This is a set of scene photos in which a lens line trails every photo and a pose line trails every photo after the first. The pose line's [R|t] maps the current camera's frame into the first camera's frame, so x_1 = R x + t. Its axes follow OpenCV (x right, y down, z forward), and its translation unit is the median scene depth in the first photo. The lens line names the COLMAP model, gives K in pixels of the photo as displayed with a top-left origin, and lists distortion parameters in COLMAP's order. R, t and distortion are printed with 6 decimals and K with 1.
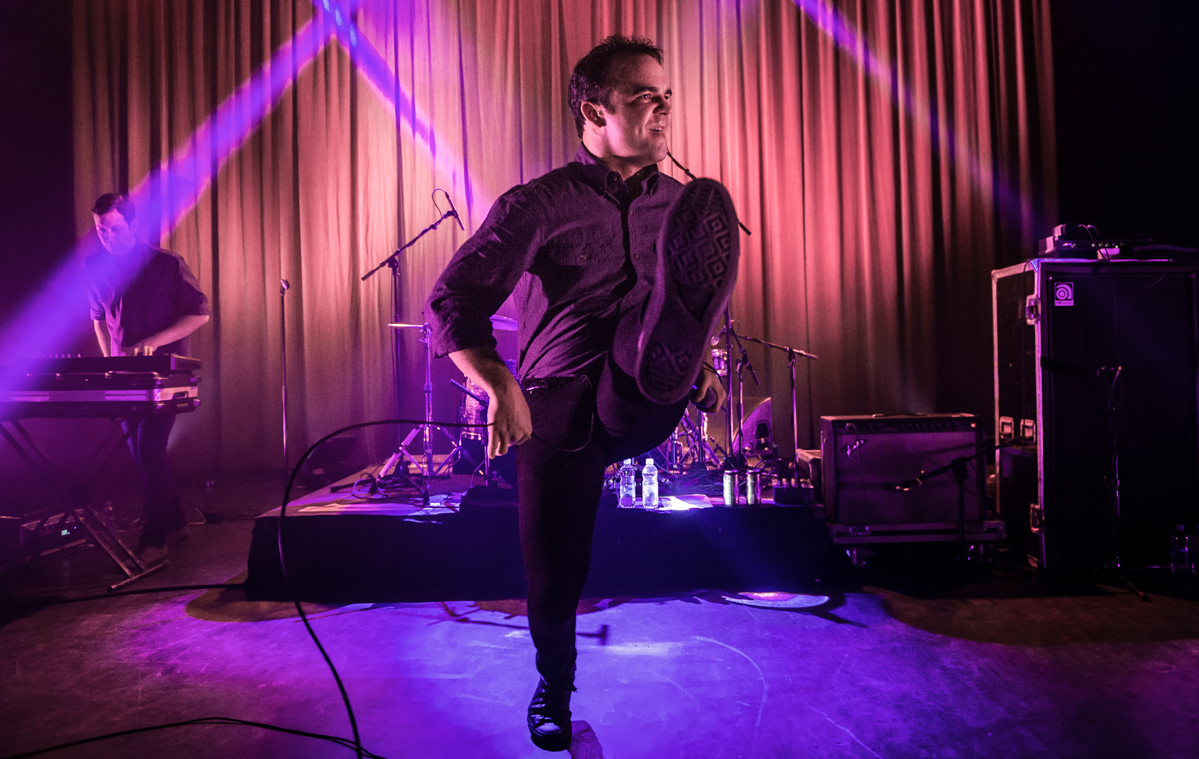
lens RADIAL K [[867.3, 0, 612.3], [0, 867.3, 359.9], [0, 0, 1]] dist [-0.043803, -0.002094]
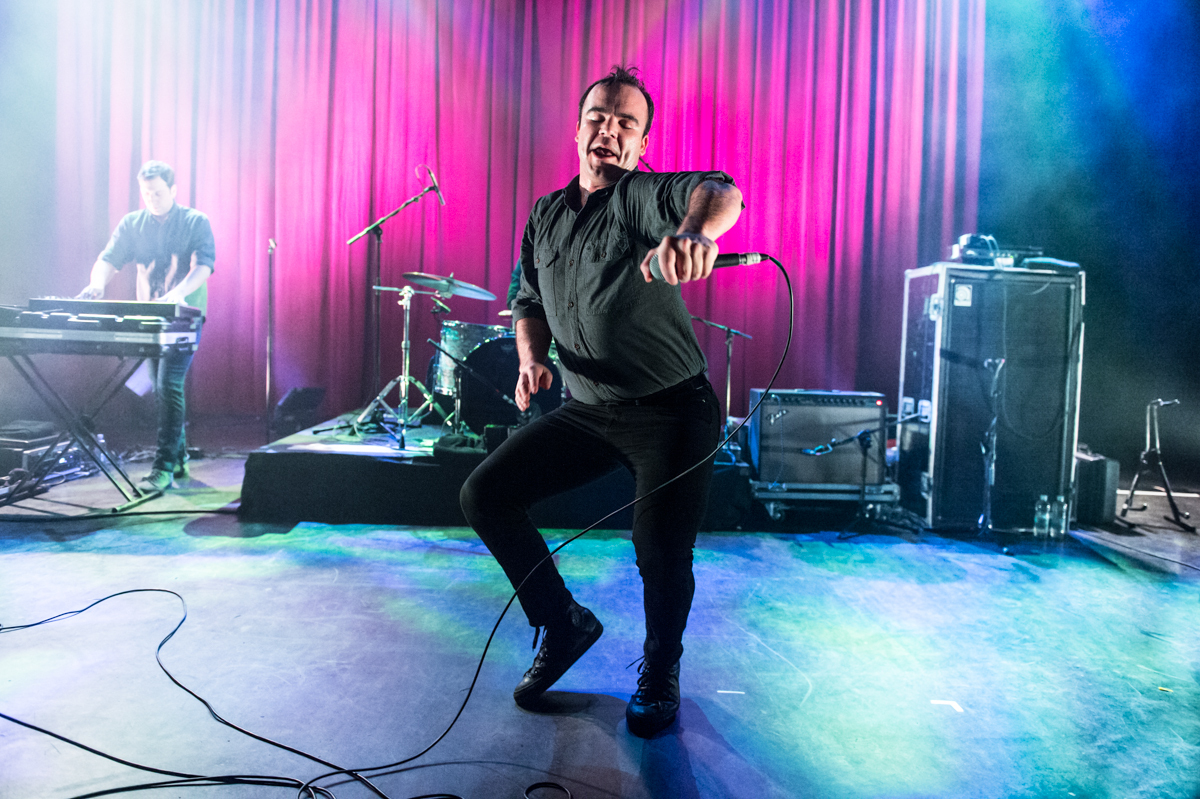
lens RADIAL K [[838.2, 0, 602.8], [0, 838.2, 376.7], [0, 0, 1]] dist [-0.037452, -0.006817]
pose [[0.996929, 0.052912, 0.057725, -0.022998], [-0.056000, 0.997009, 0.053257, 0.001085], [-0.054735, -0.056326, 0.996911, -0.111066]]
